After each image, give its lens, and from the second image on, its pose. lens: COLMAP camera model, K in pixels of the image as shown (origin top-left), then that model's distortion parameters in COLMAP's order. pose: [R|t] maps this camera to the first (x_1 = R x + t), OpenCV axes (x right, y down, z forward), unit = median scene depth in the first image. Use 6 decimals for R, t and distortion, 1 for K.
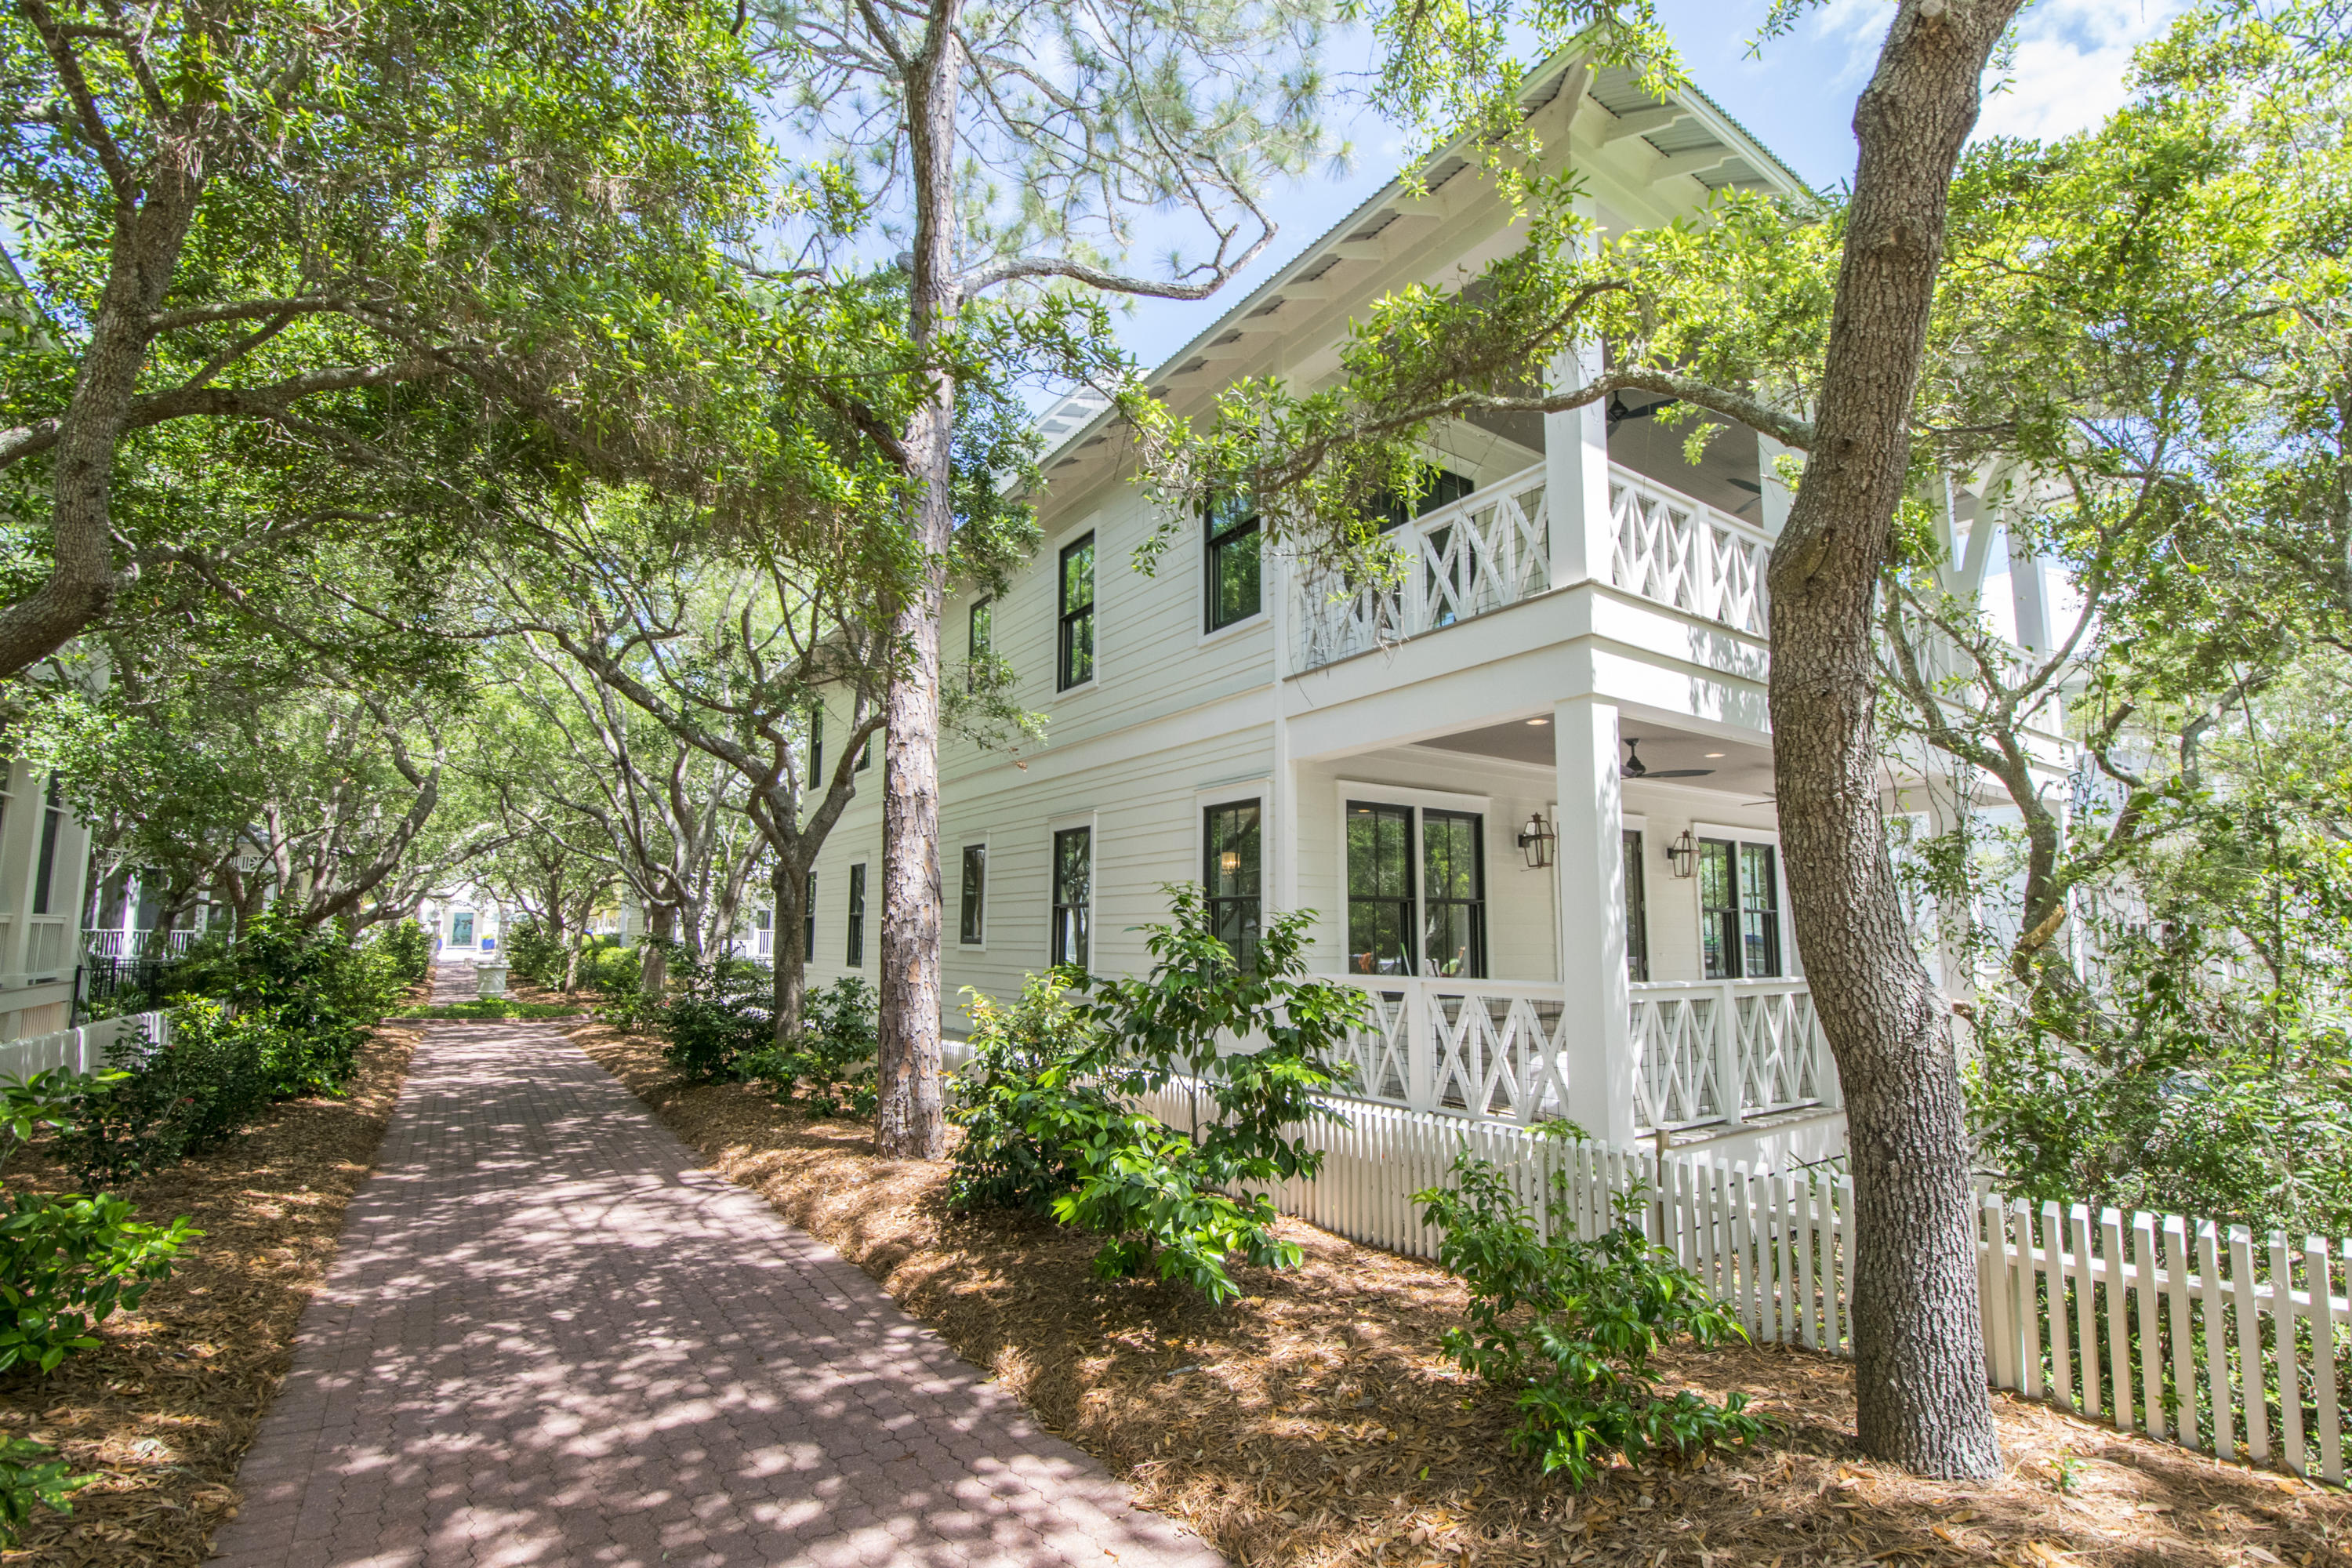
lens RADIAL K [[1058.9, 0, 1207.2], [0, 1058.9, 814.5], [0, 0, 1]] dist [-0.005088, -0.015923]
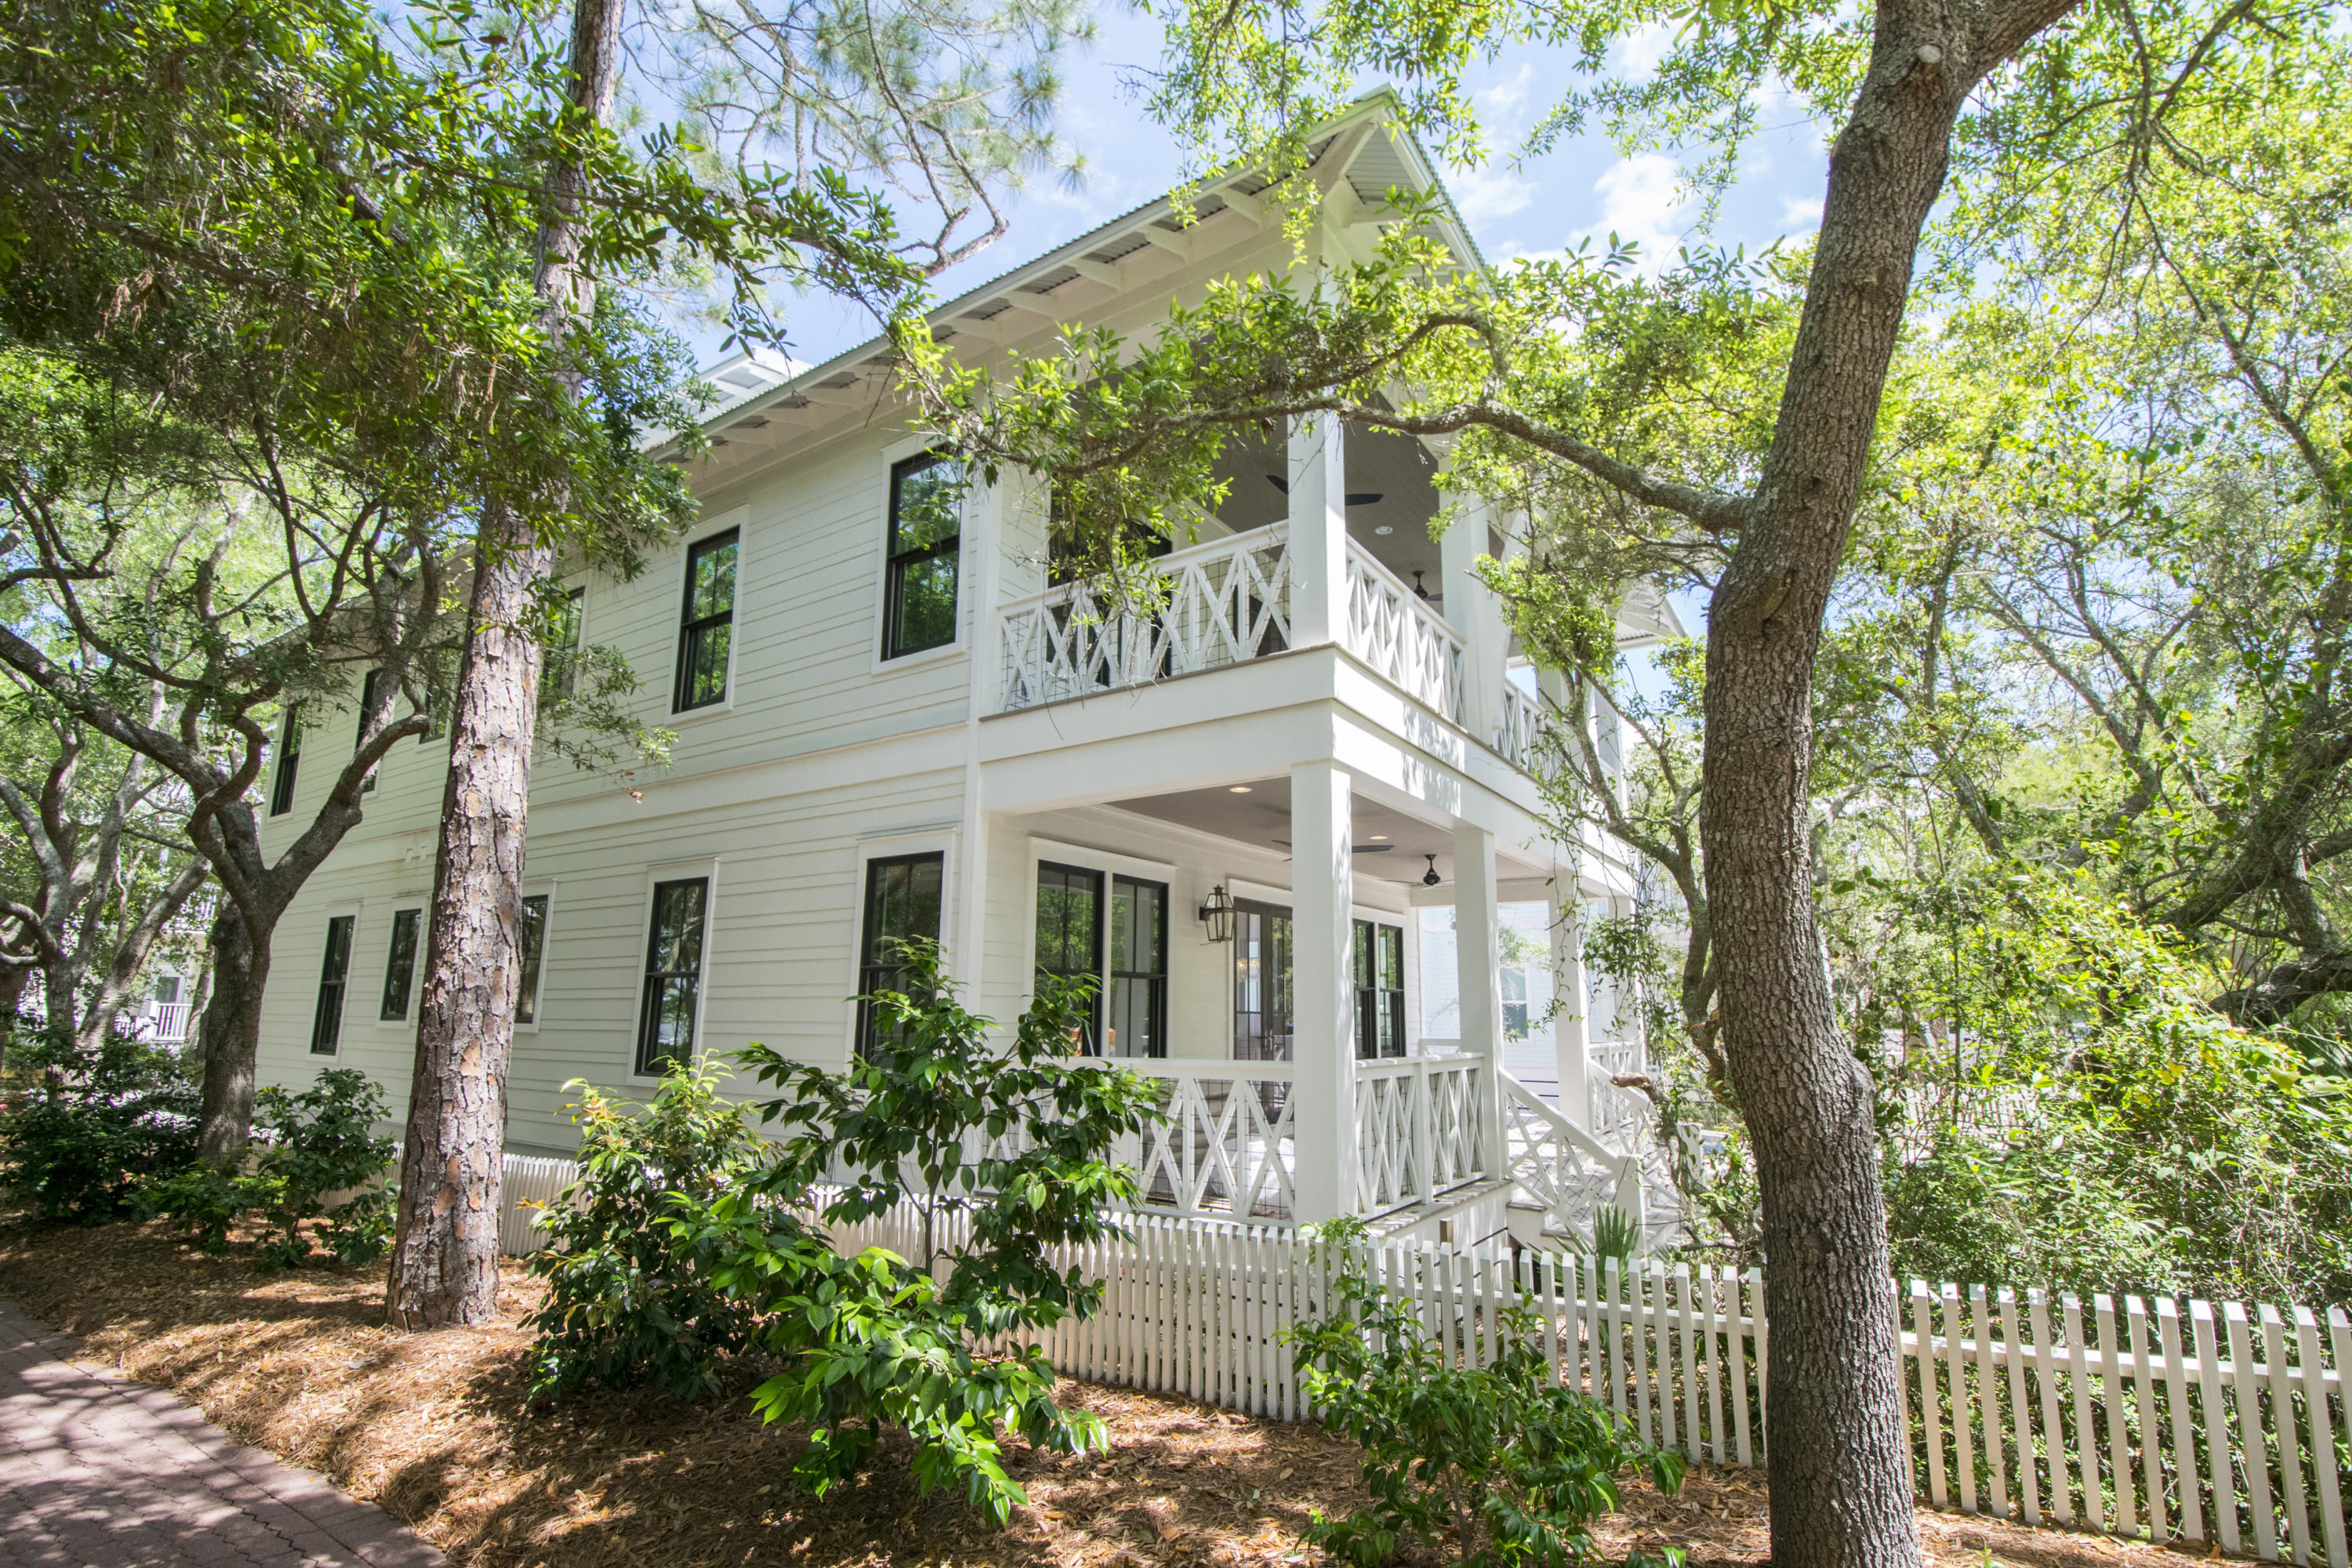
lens RADIAL K [[1056.5, 0, 1182.7], [0, 1056.5, 820.1], [0, 0, 1]] dist [0.013075, -0.025172]
pose [[0.927647, 0.069002, 0.367029, -0.100843], [-0.043279, 0.996024, -0.077868, 0.020132], [-0.370943, 0.056350, 0.926945, 0.138756]]
